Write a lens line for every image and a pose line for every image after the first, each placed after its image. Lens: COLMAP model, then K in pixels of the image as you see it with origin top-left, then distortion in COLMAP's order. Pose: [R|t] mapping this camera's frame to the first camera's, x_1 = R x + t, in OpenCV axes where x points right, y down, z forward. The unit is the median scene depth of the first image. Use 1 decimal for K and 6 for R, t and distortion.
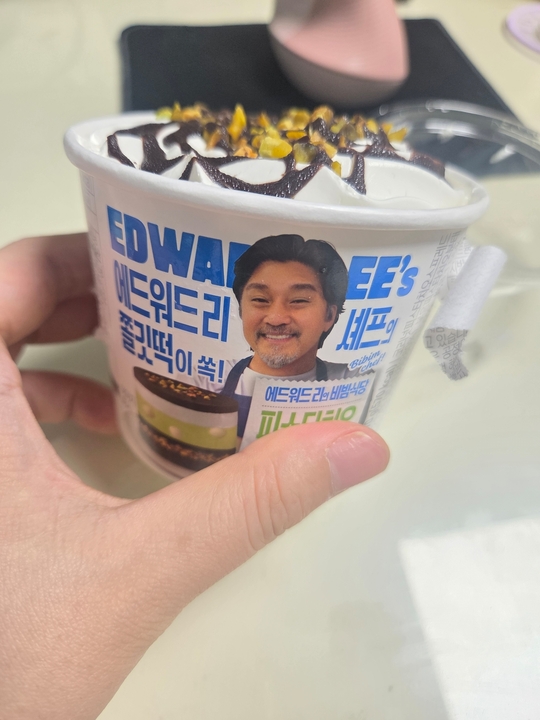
lens RADIAL K [[483.9, 0, 270.0], [0, 483.9, 360.0], [0, 0, 1]] dist [0.000933, -0.000540]
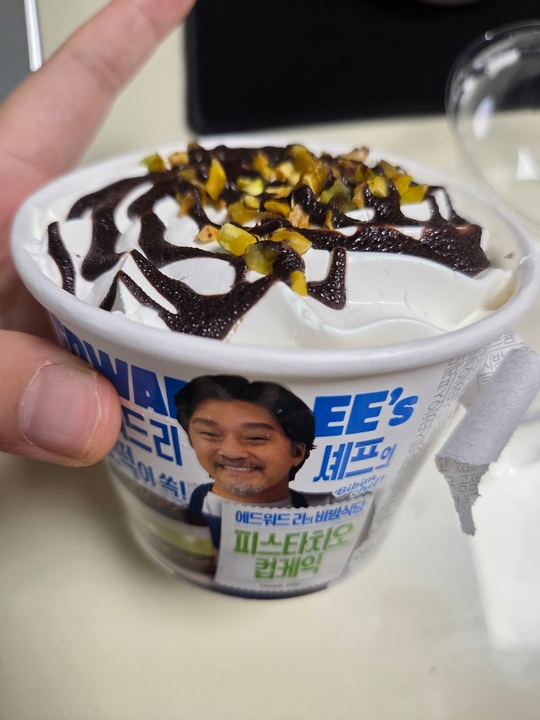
lens RADIAL K [[483.9, 0, 270.0], [0, 483.9, 360.0], [0, 0, 1]] dist [0.000933, -0.000540]
pose [[0.979505, 0.034411, -0.198457, 0.226203], [-0.011842, 0.993433, 0.113805, -0.325192], [0.201069, -0.109123, 0.973480, 0.217723]]
